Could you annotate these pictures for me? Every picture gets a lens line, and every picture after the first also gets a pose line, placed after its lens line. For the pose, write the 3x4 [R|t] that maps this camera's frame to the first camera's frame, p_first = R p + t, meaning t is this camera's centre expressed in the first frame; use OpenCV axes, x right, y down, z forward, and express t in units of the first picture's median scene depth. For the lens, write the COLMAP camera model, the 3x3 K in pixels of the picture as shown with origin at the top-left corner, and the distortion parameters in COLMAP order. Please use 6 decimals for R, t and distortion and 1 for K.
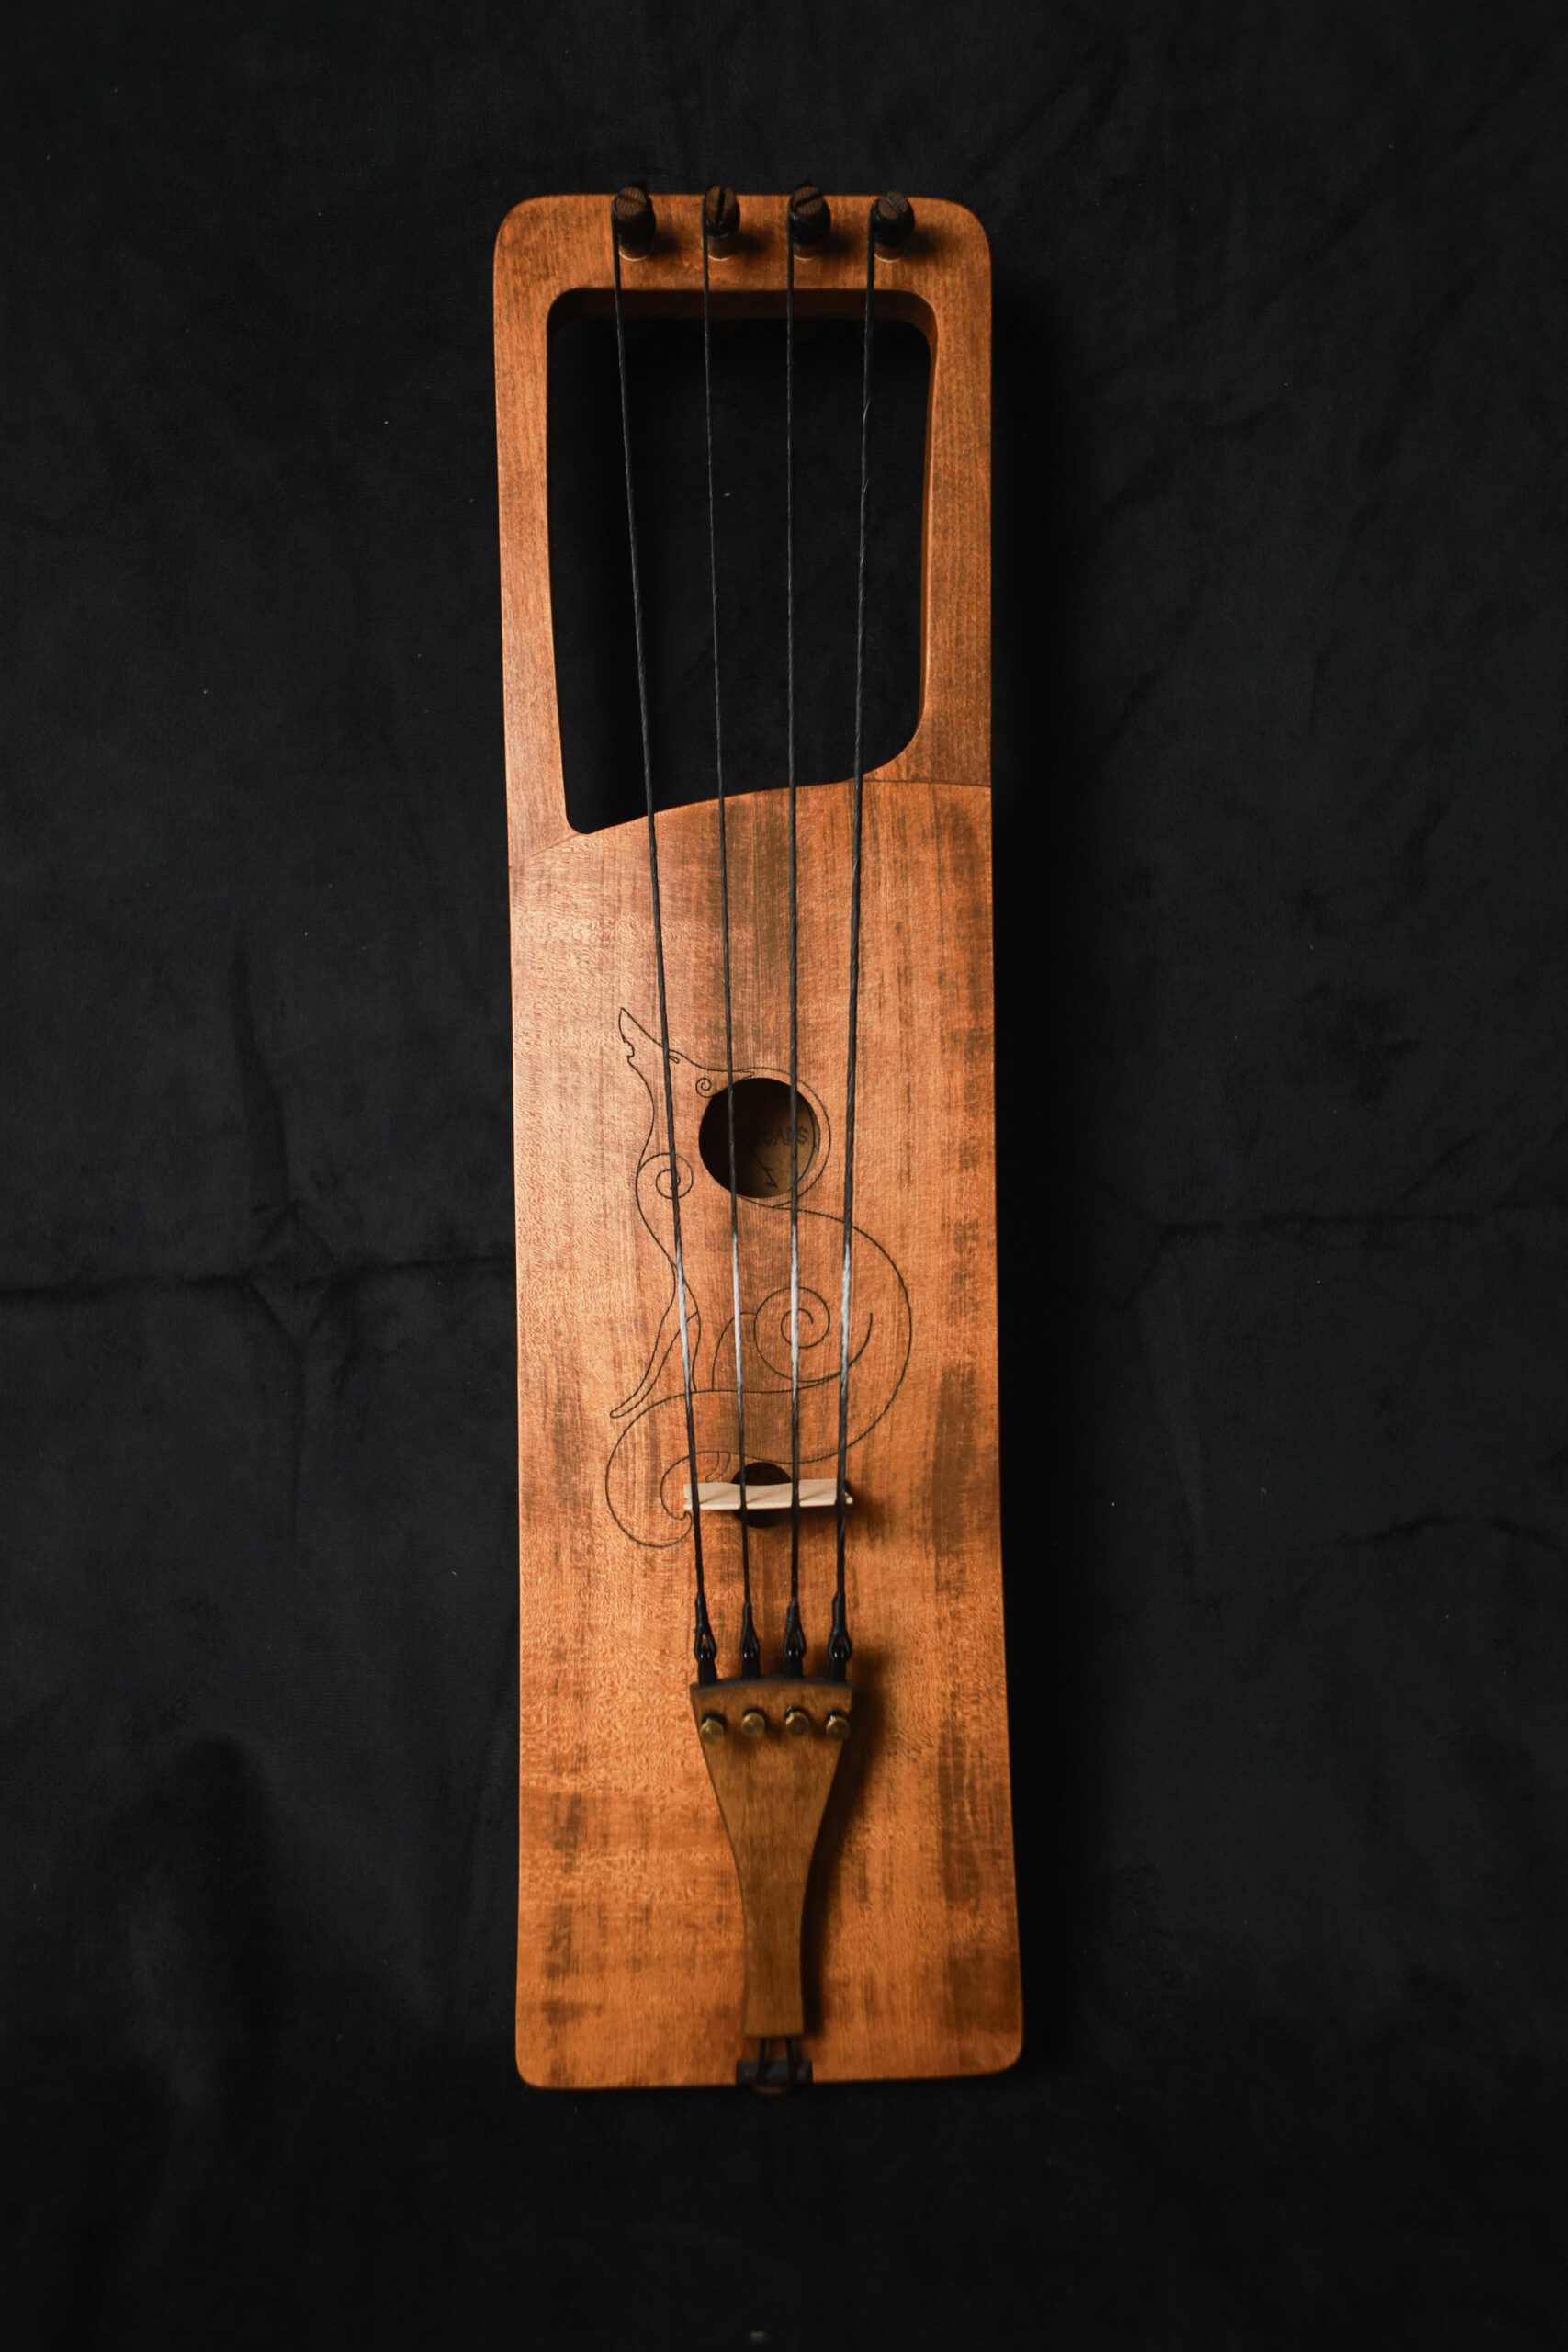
lens RADIAL K [[1886.6, 0, 775.4], [0, 1886.6, 1155.8], [0, 0, 1]] dist [-0.098783, 0.072877]
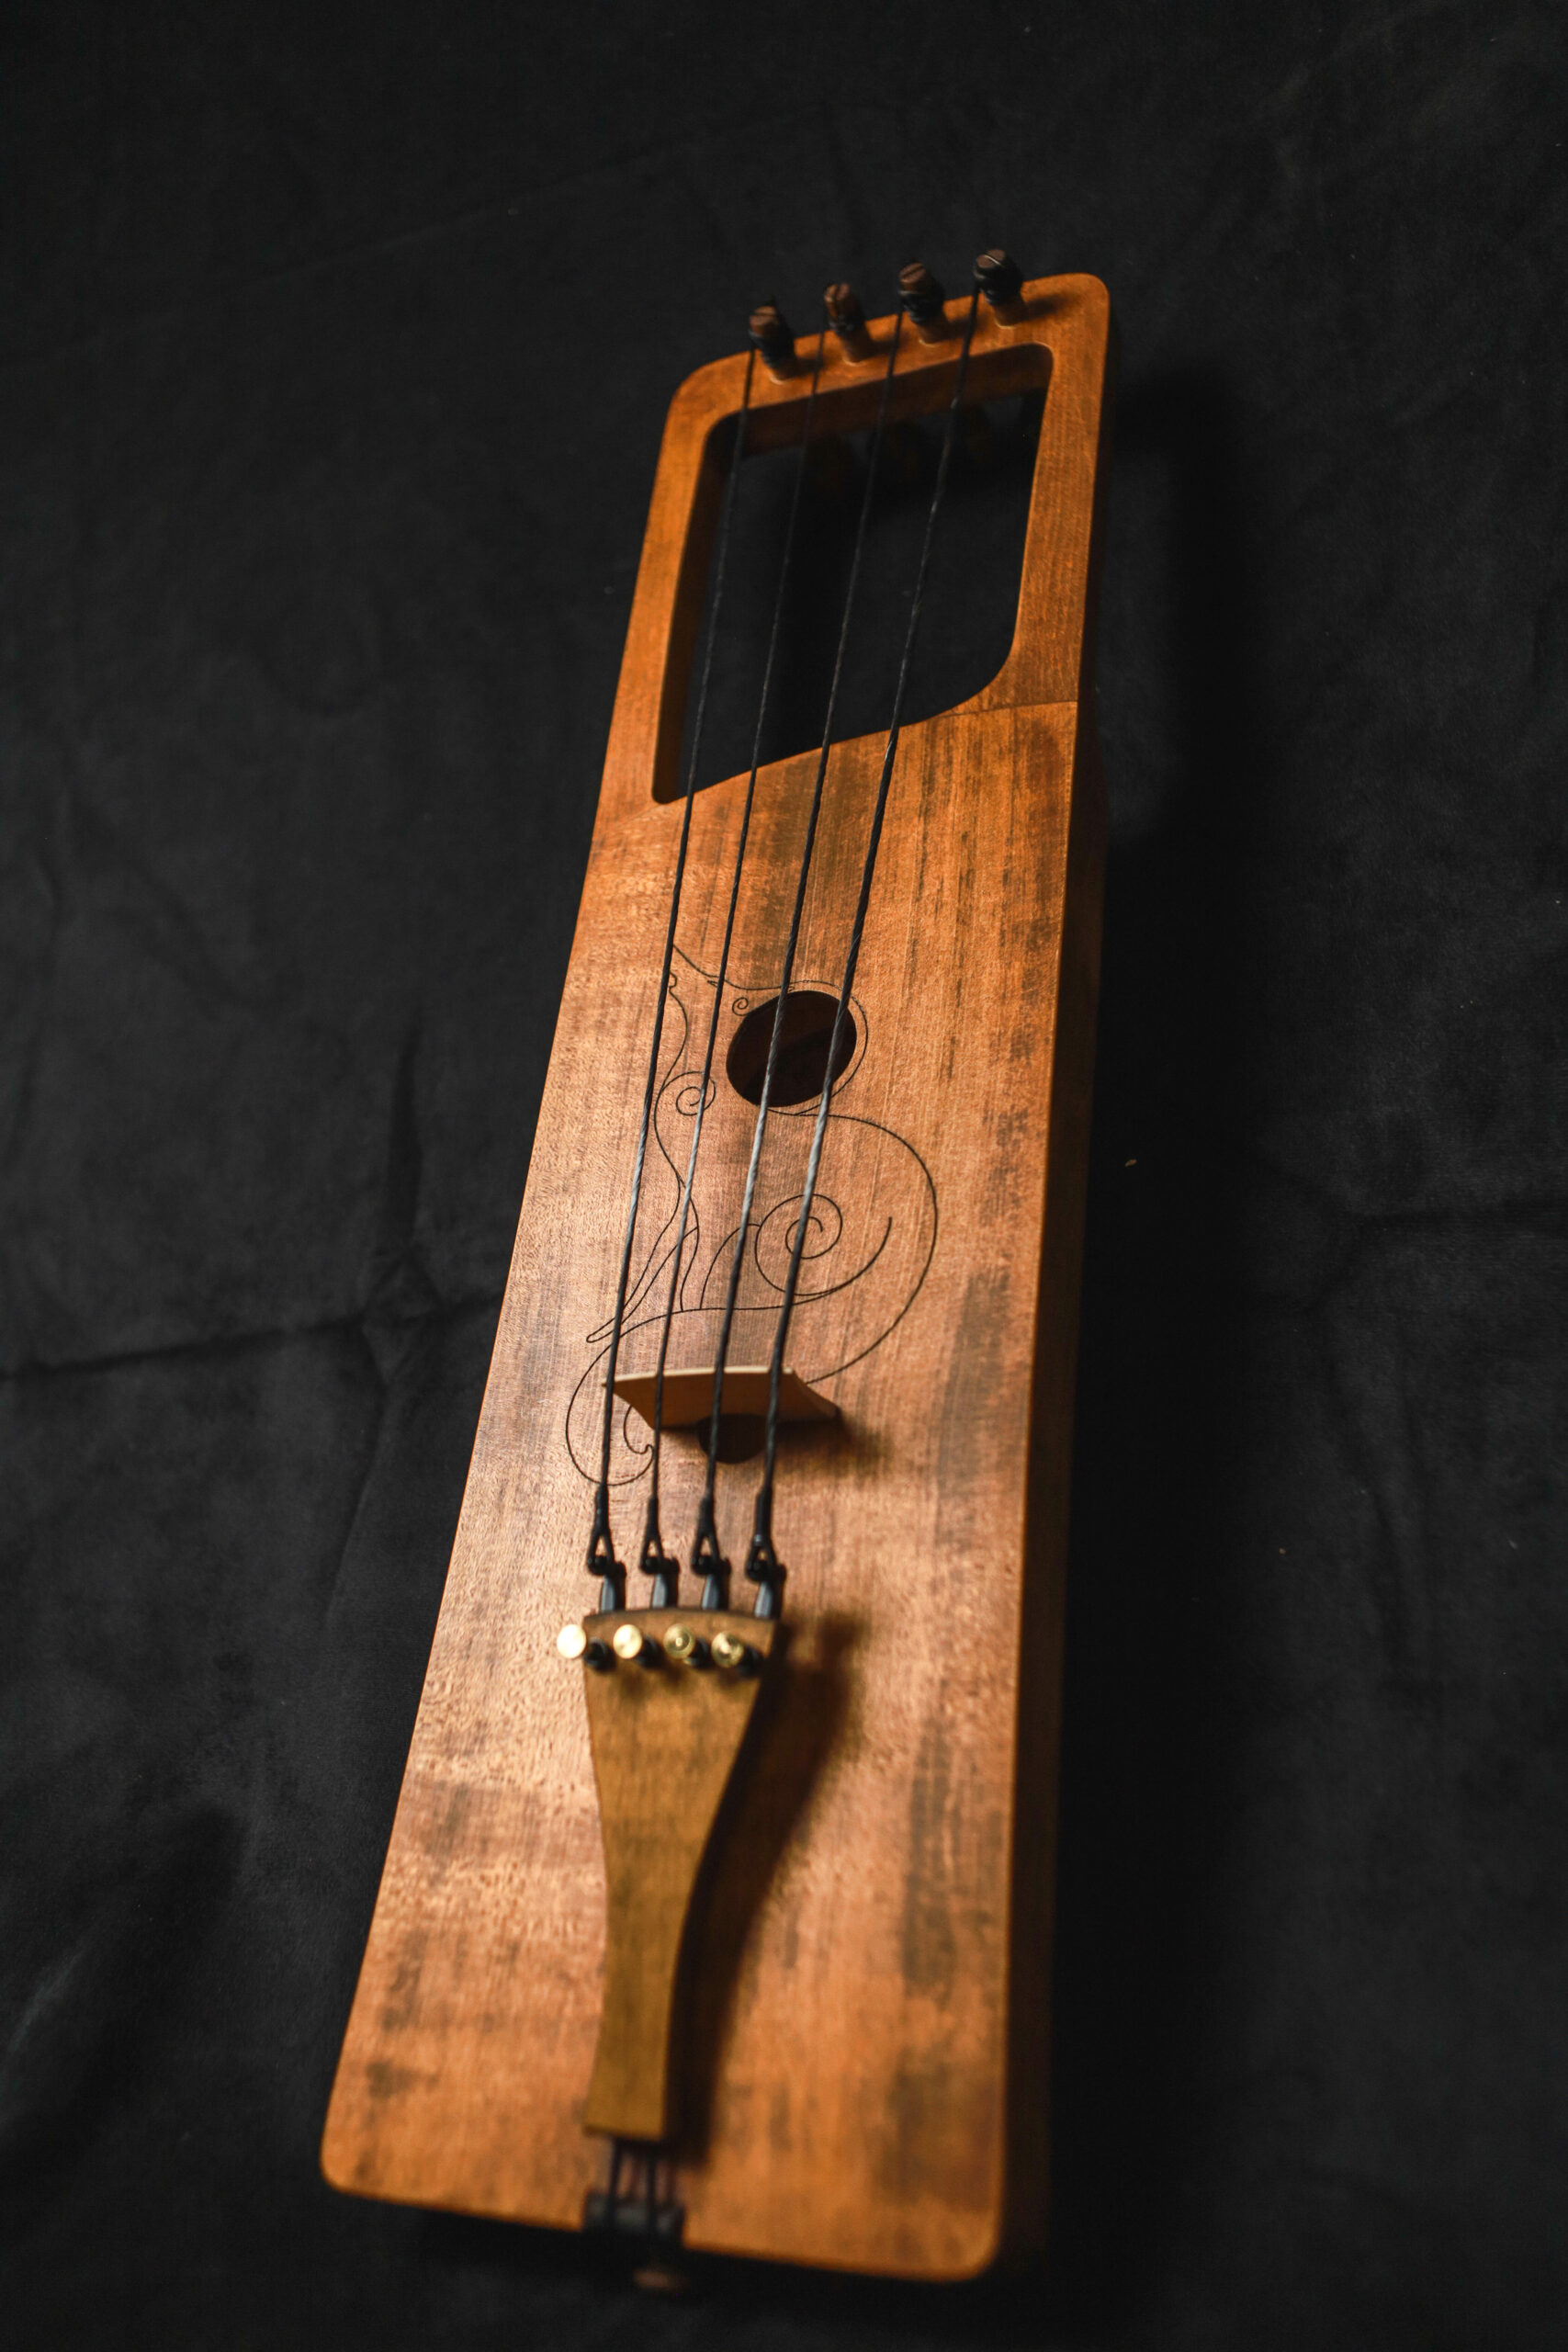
lens RADIAL K [[1886.6, 0, 785.2], [0, 1886.6, 1172.8], [0, 0, 1]] dist [-0.098783, 0.072877]
pose [[0.911975, -0.082397, -0.401886, 0.343062], [-0.098008, 0.907497, -0.408464, 0.408852], [0.398367, 0.411897, 0.819539, 0.307239]]
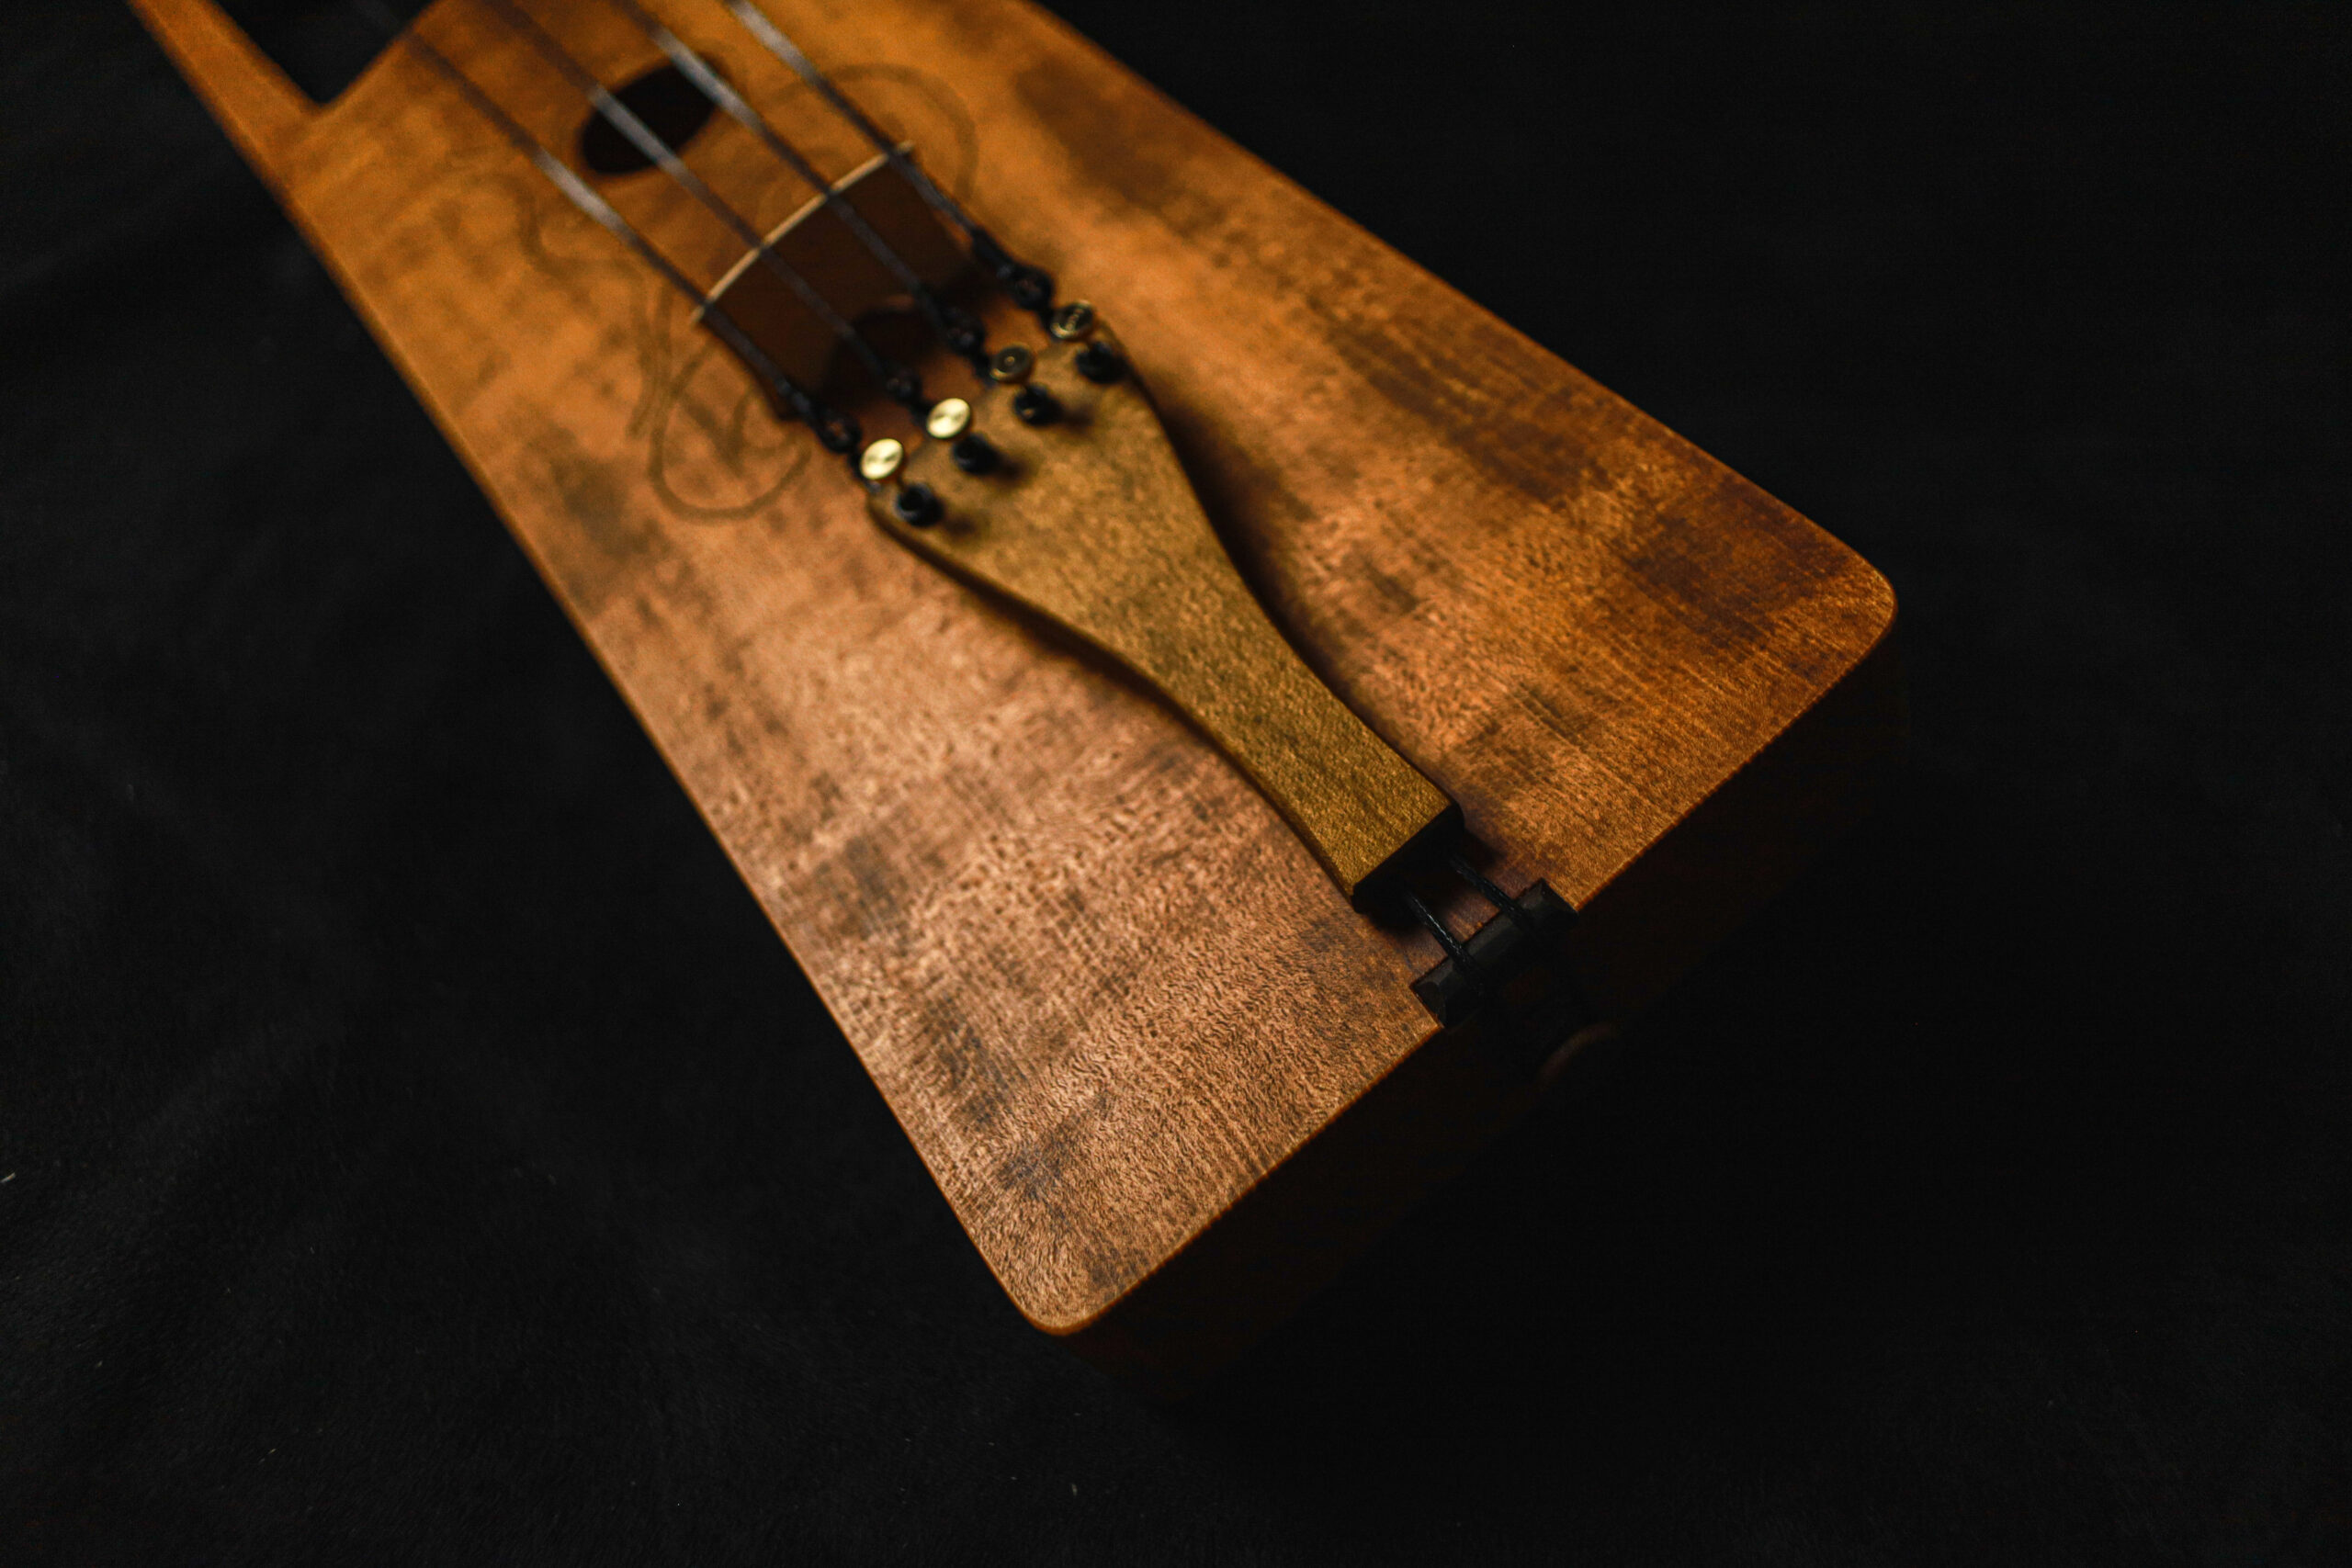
lens RADIAL K [[1886.6, 0, 1200.5], [0, 1886.6, 820.6], [0, 0, 1]] dist [-0.098783, 0.072877]
pose [[0.758268, -0.651350, 0.027815, -0.043825], [0.575730, 0.648997, -0.497330, 0.640286], [0.305884, 0.393123, 0.867115, 0.570669]]
